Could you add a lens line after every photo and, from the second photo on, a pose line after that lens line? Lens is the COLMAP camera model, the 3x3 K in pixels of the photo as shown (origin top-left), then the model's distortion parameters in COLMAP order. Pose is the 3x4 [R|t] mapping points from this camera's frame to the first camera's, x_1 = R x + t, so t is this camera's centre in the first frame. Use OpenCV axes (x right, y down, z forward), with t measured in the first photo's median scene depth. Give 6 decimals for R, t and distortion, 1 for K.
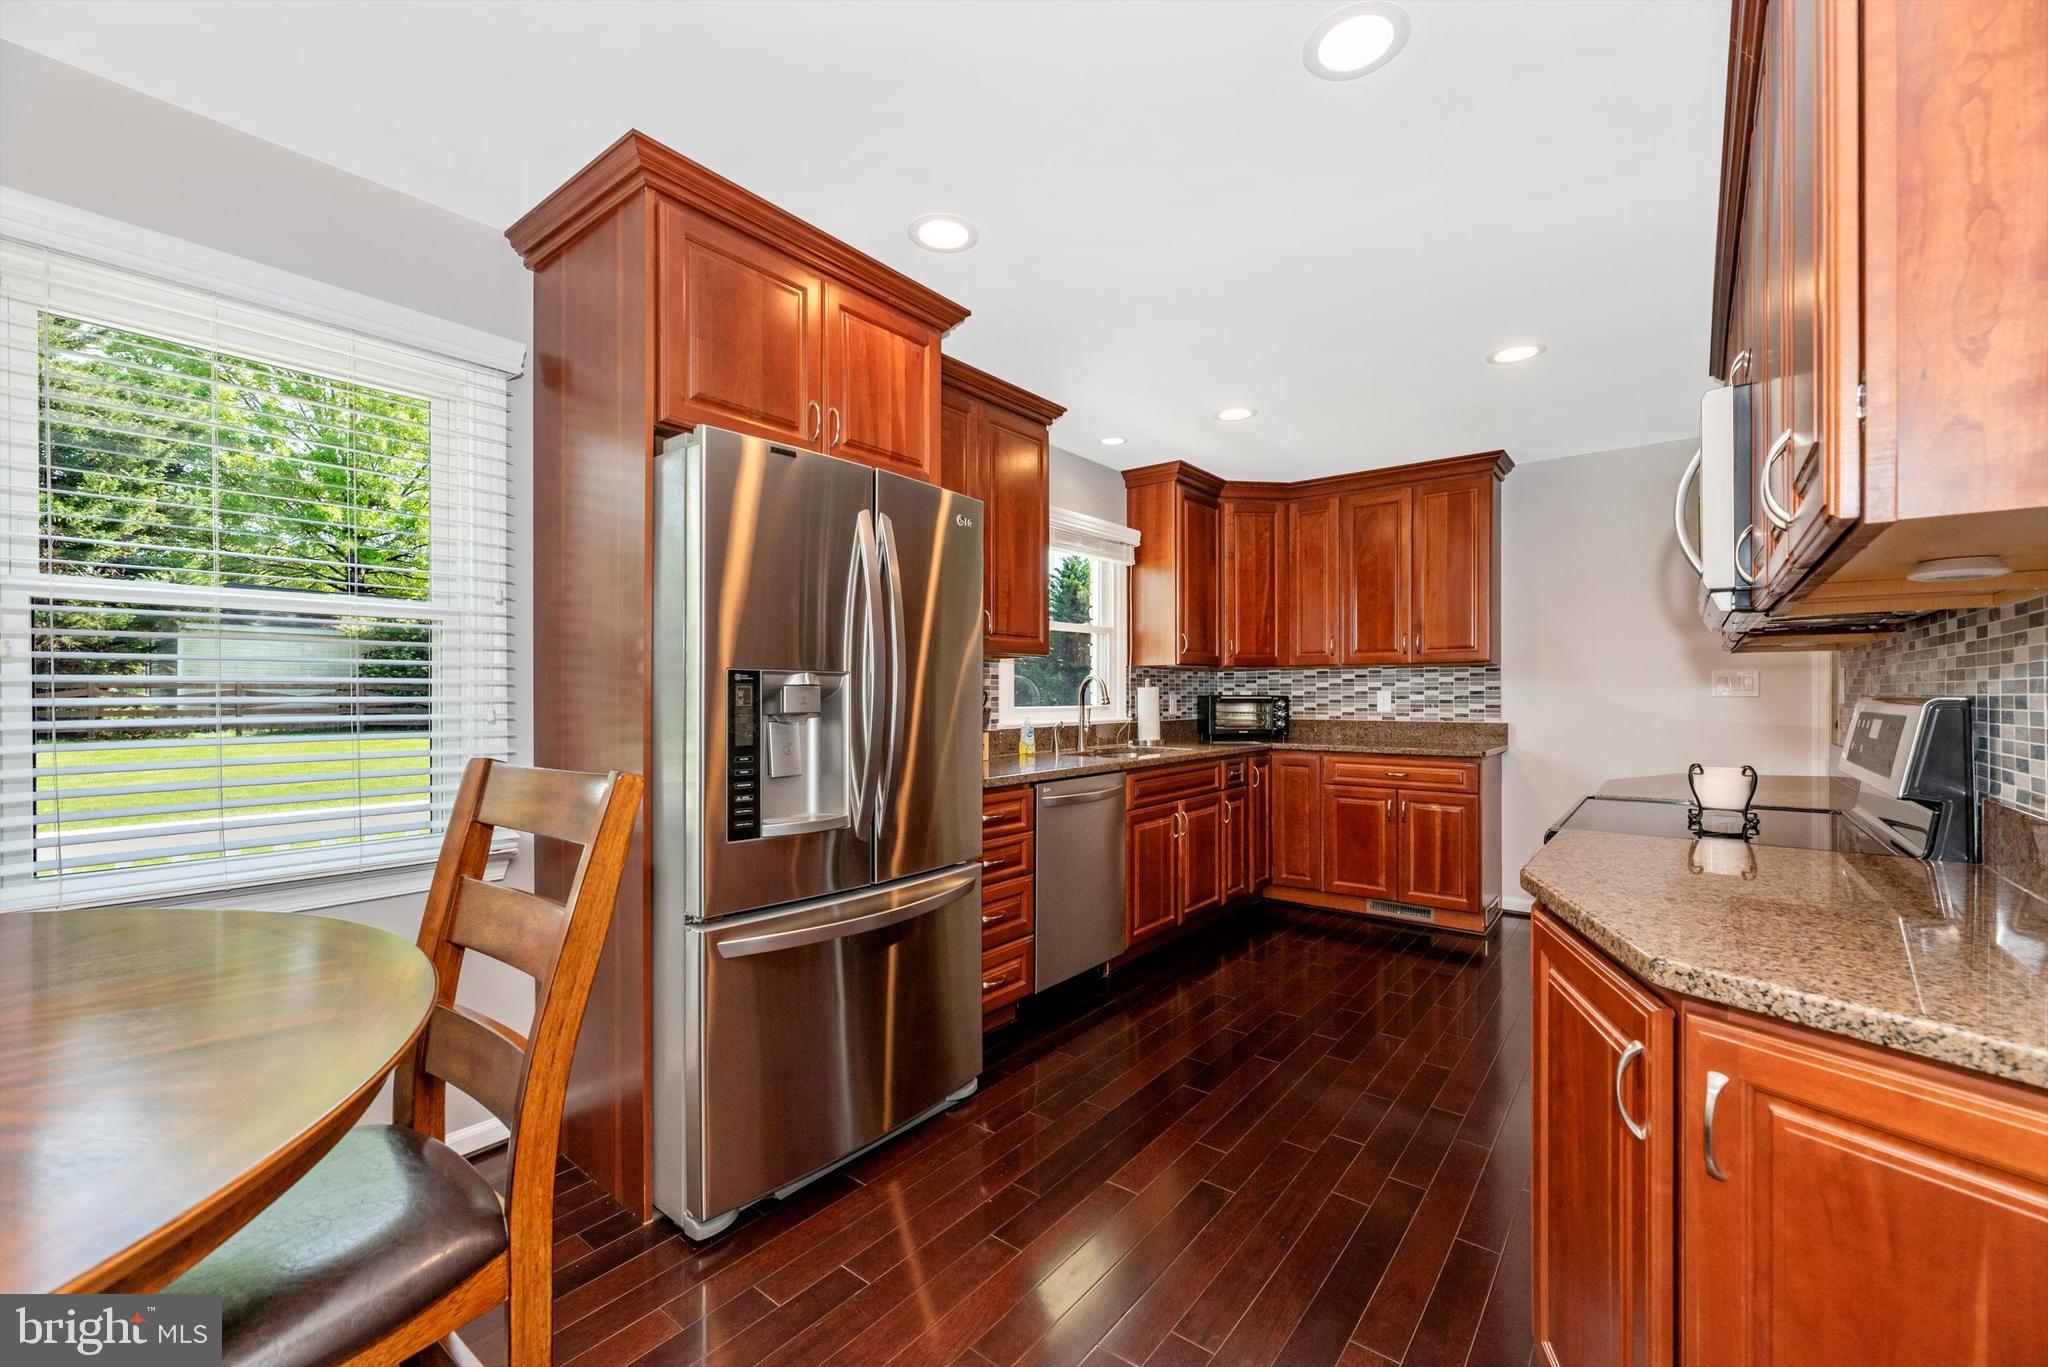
lens RADIAL K [[830.4, 0, 1029.1], [0, 830.4, 689.7], [0, 0, 1]] dist [0.001067, 0.000001]
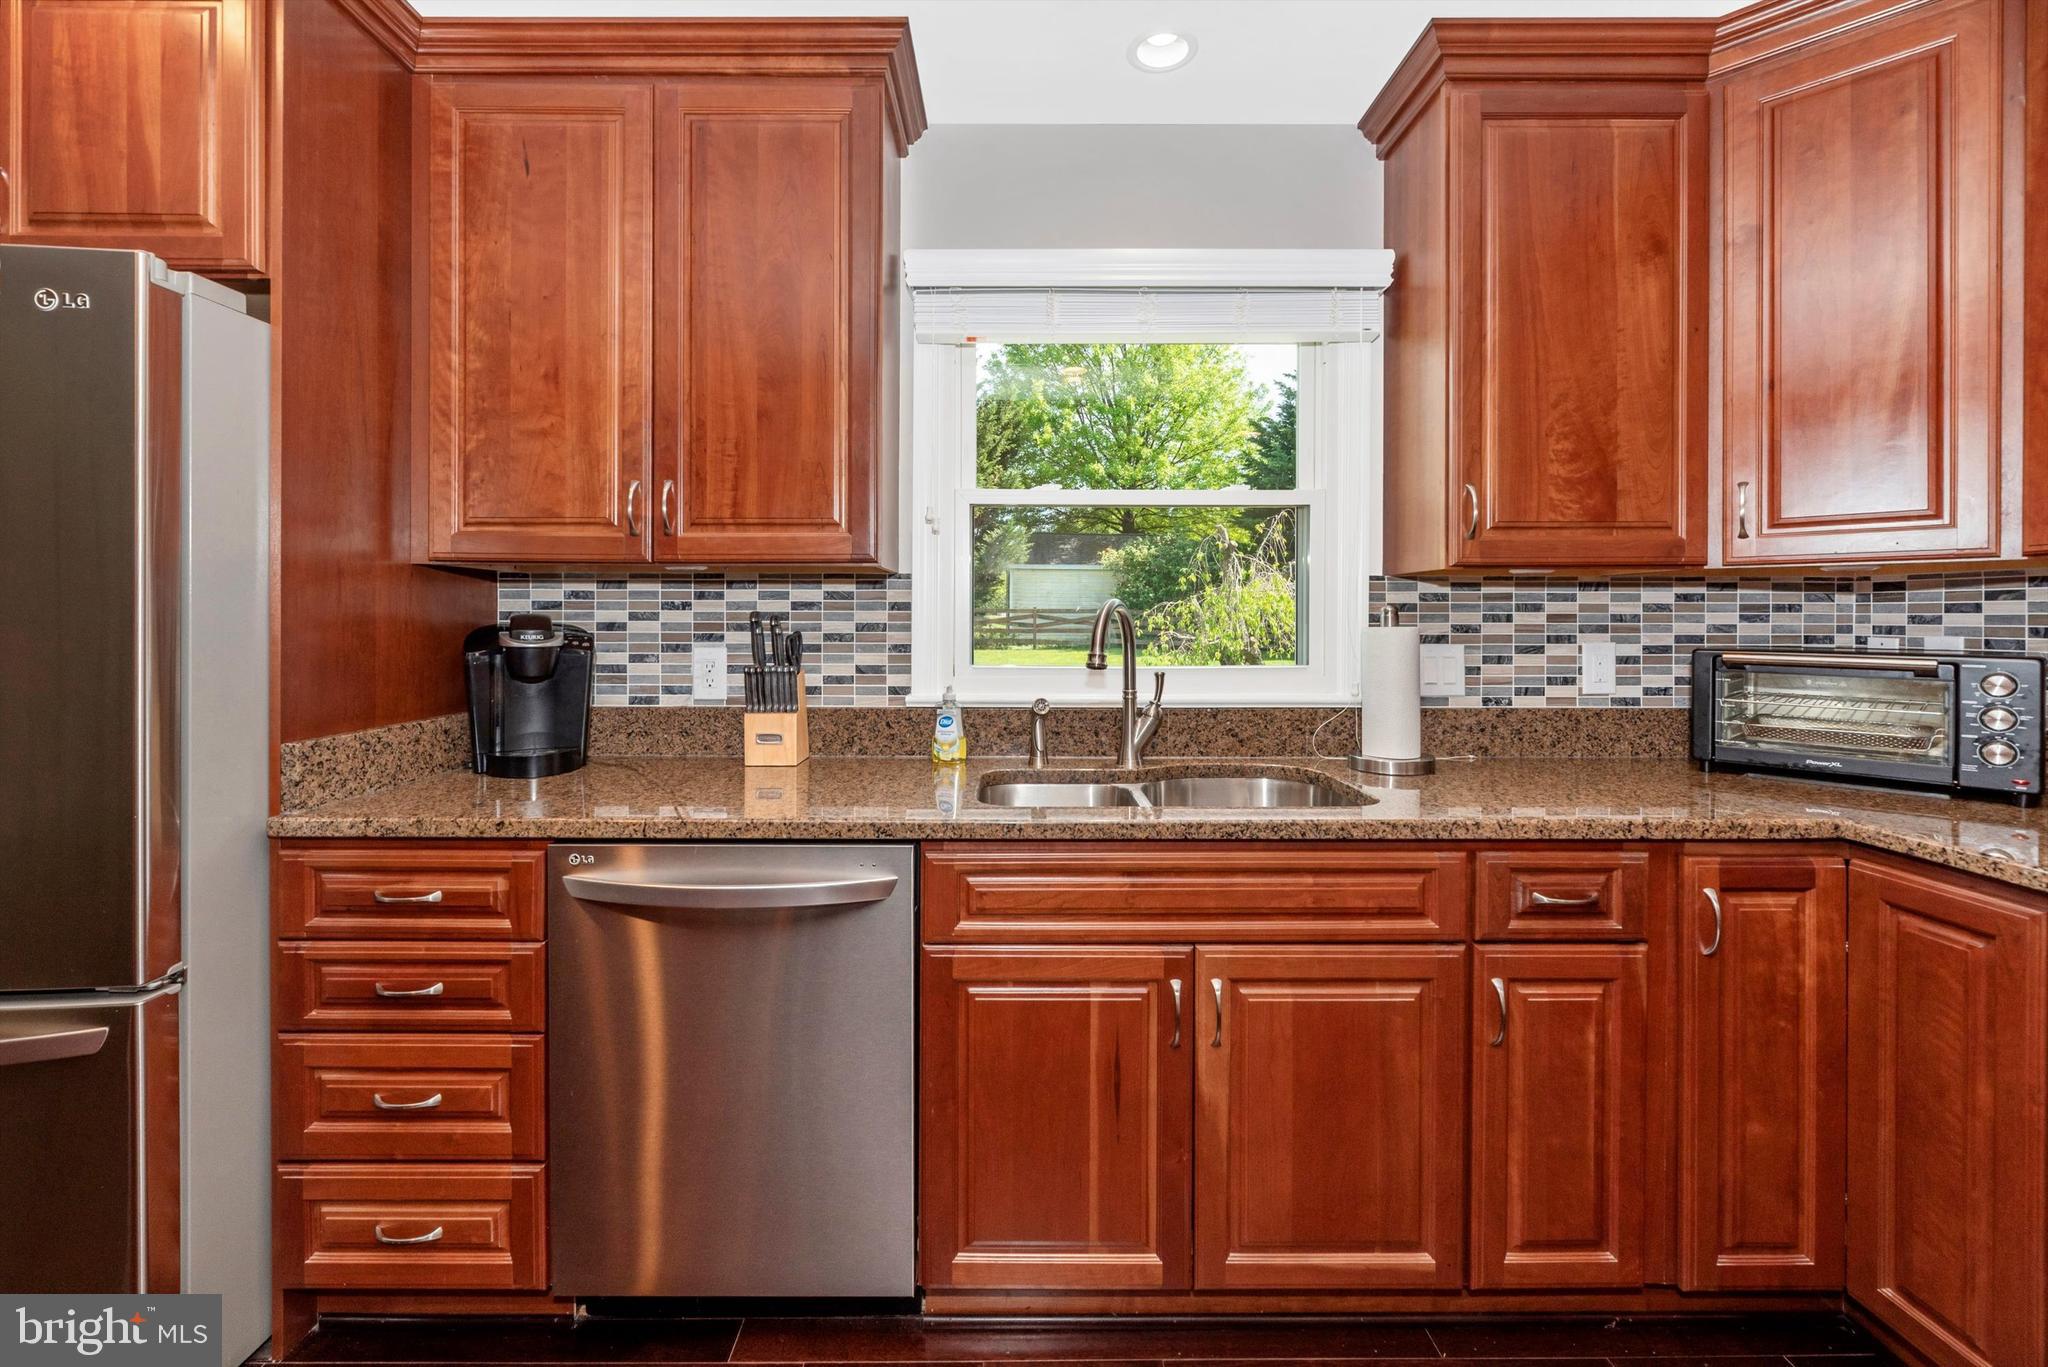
lens RADIAL K [[856.9, 0, 1022.1], [0, 856.9, 624.0], [0, 0, 1]] dist [-0.001505, 0.000059]
pose [[0.621519, 0.007991, -0.783359, 0.377695], [0.000530, 0.999943, 0.010621, -0.008806], [0.783399, -0.007016, 0.621479, 0.633655]]
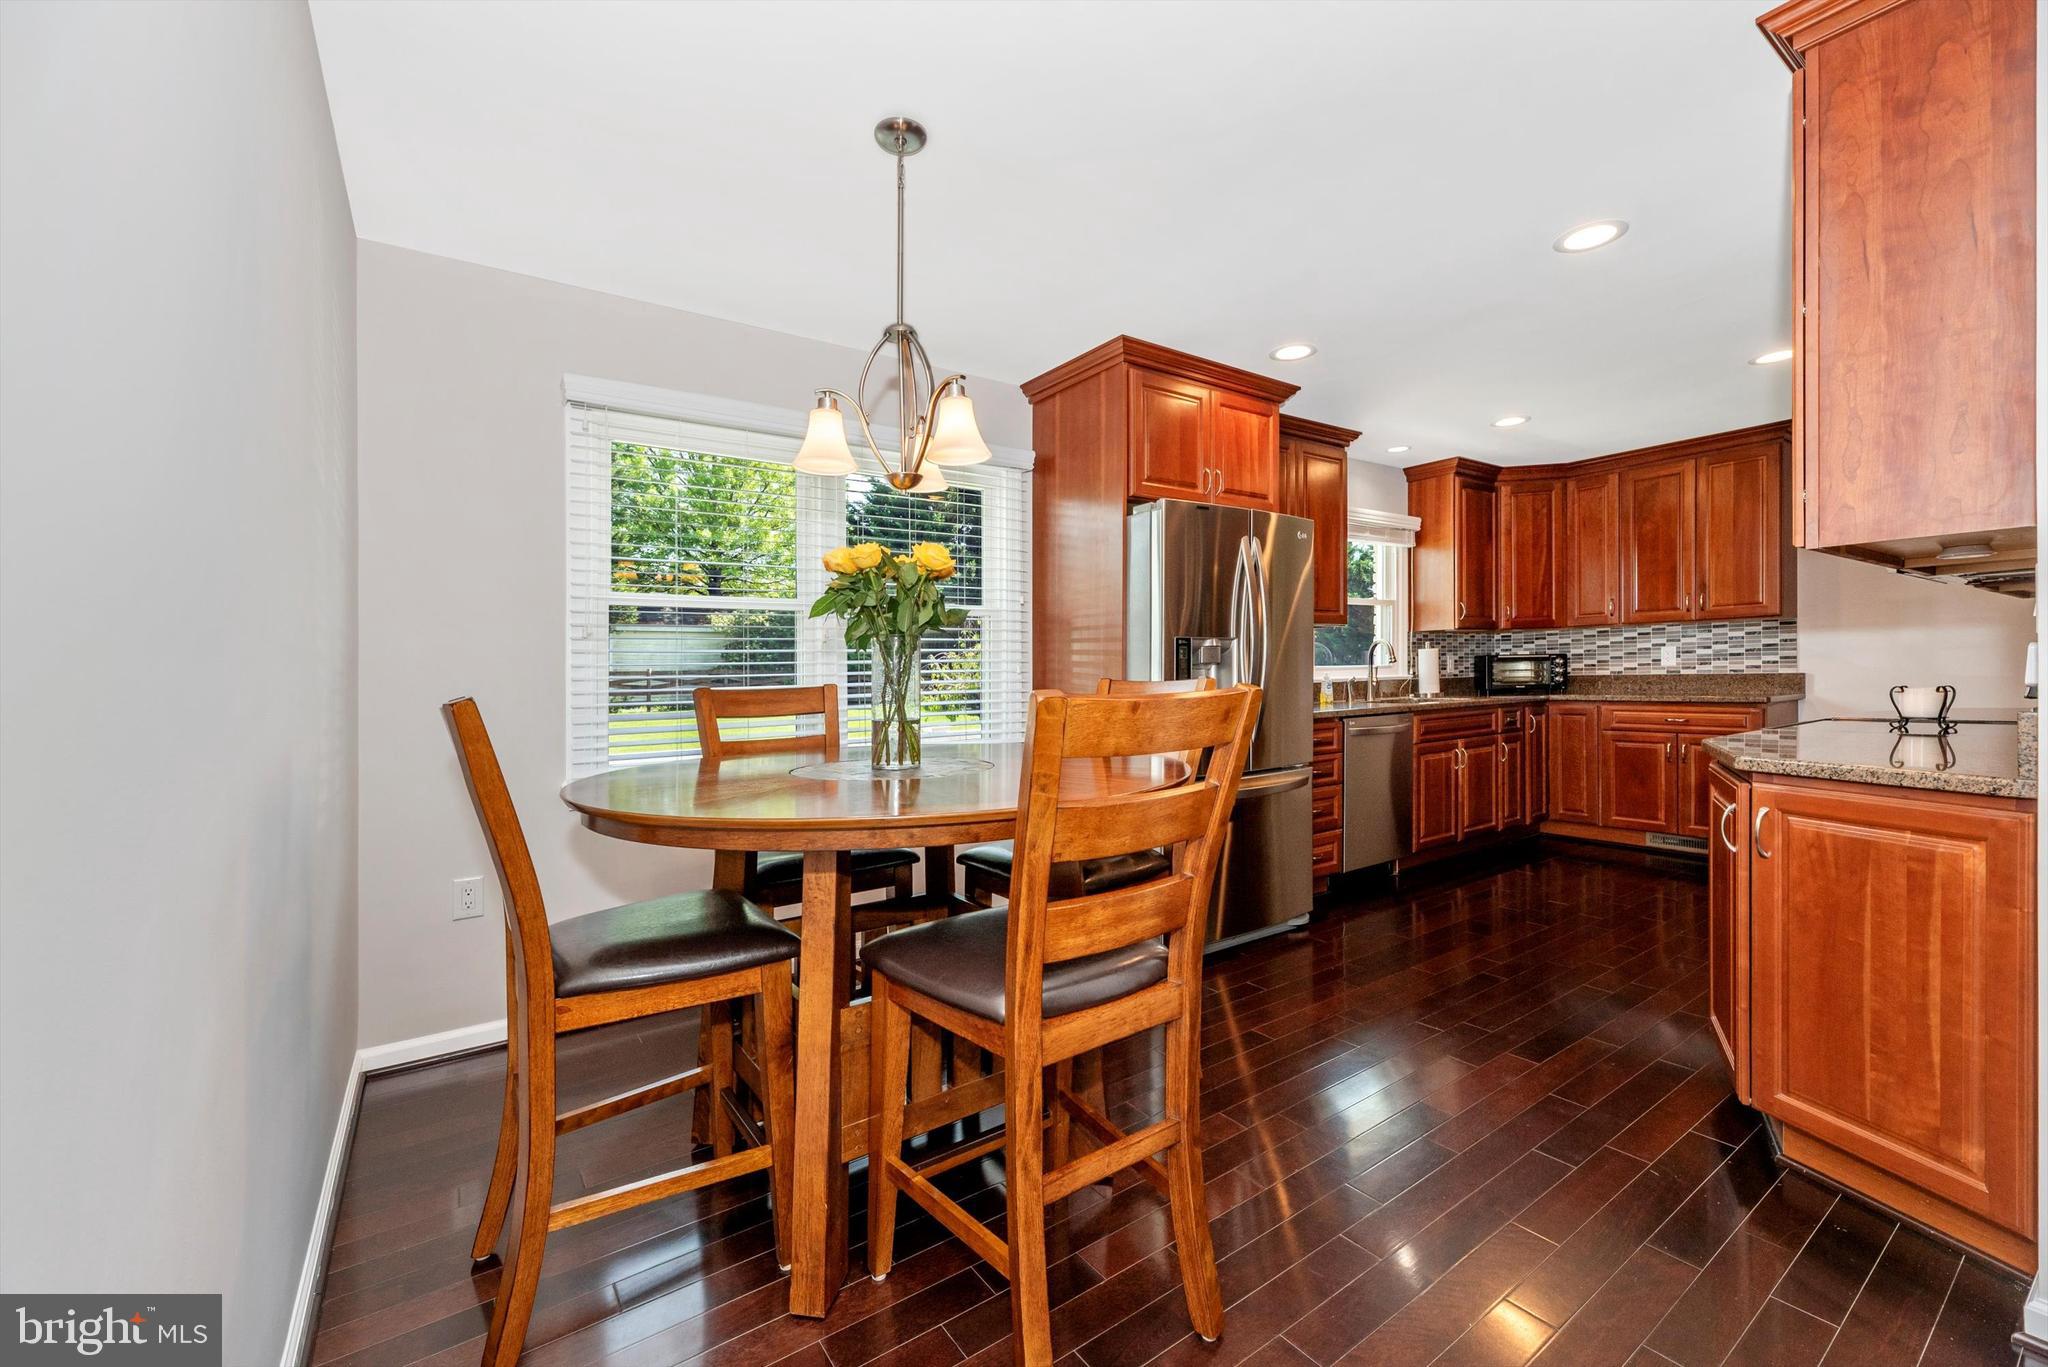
lens RADIAL K [[806.3, 0, 1026.6], [0, 806.3, 691.8], [0, 0, 1]] dist [0.000566, -0.004560]
pose [[0.954533, -0.013076, -0.297819, -0.065509], [0.022579, 0.999339, 0.028492, 0.013629], [0.297250, -0.033921, 0.954197, -0.284923]]
